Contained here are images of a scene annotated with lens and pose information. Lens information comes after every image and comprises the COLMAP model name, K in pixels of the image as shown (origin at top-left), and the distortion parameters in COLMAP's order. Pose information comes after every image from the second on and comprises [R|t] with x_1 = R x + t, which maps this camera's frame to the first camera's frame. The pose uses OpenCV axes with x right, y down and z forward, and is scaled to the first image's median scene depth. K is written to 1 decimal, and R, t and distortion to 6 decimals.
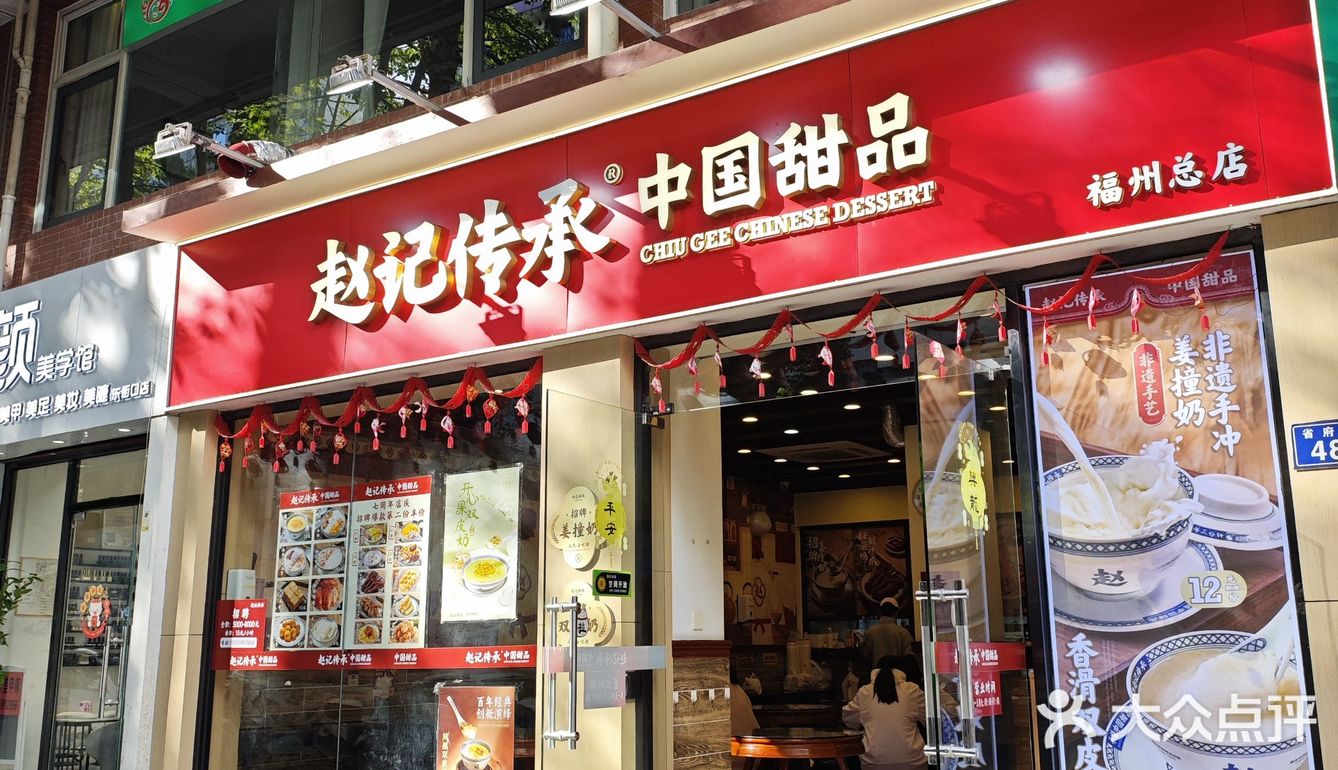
lens RADIAL K [[1196.9, 0, 669.0], [0, 1196.9, 385.0], [0, 0, 1]] dist [0.021067, -0.004195]
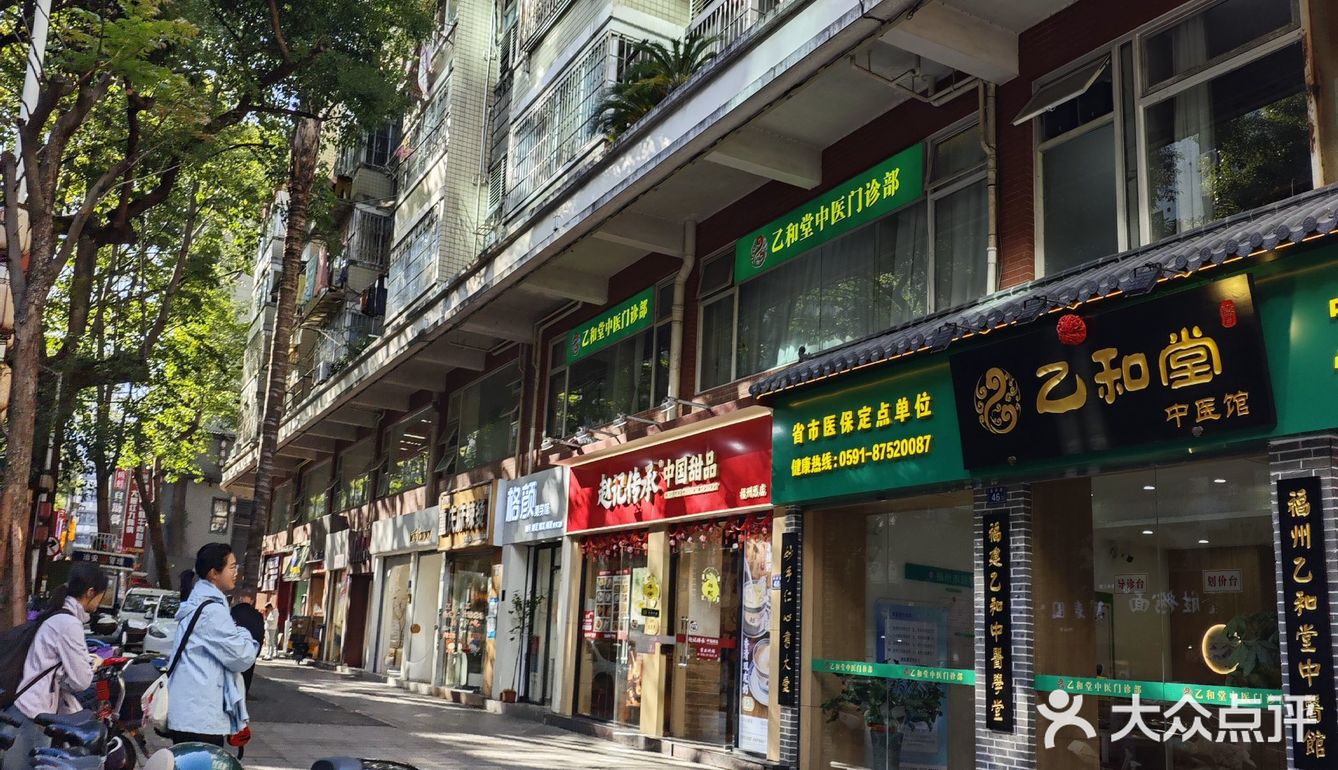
lens RADIAL K [[1196.9, 0, 669.0], [0, 1196.9, 385.0], [0, 0, 1]] dist [0.021067, -0.004195]
pose [[0.854641, -0.057406, -0.516036, 1.461148], [0.062497, 0.998017, -0.007518, -0.349693], [0.515444, -0.025826, 0.856534, -1.399843]]
